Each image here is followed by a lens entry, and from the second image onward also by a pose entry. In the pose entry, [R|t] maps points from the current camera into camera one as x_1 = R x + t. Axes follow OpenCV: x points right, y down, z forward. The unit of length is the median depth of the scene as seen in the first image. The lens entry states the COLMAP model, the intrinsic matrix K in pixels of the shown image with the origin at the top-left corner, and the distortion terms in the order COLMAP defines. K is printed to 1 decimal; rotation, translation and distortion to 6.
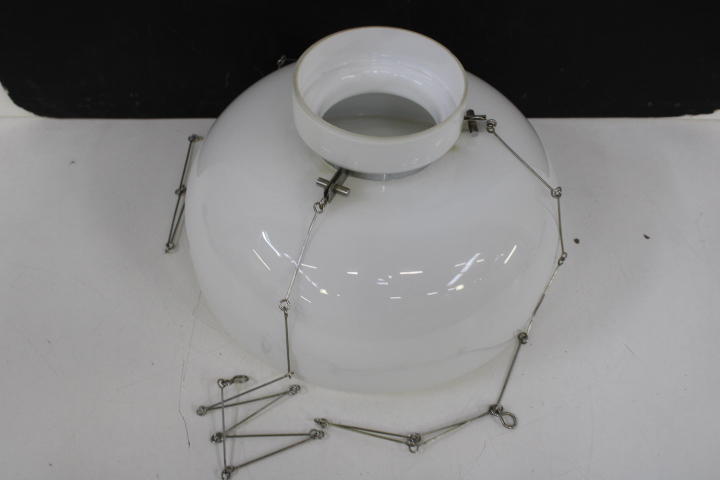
lens RADIAL K [[738.0, 0, 363.7], [0, 738.0, 240.5], [0, 0, 1]] dist [-0.042503, 0.000000]
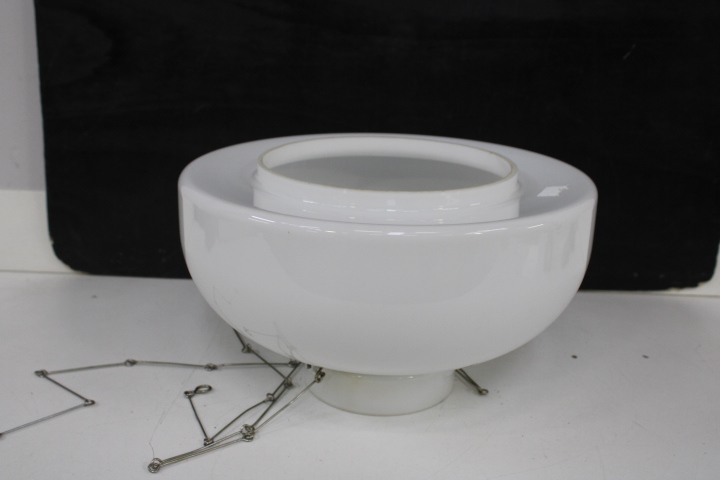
lens RADIAL K [[738.0, 0, 362.0], [0, 738.0, 237.4], [0, 0, 1]] dist [-0.042503, 0.000000]
pose [[0.998663, 0.015020, -0.049460, 0.045160], [-0.039930, 0.831791, -0.553650, 0.387308], [0.032824, 0.554885, 0.831279, 0.067149]]
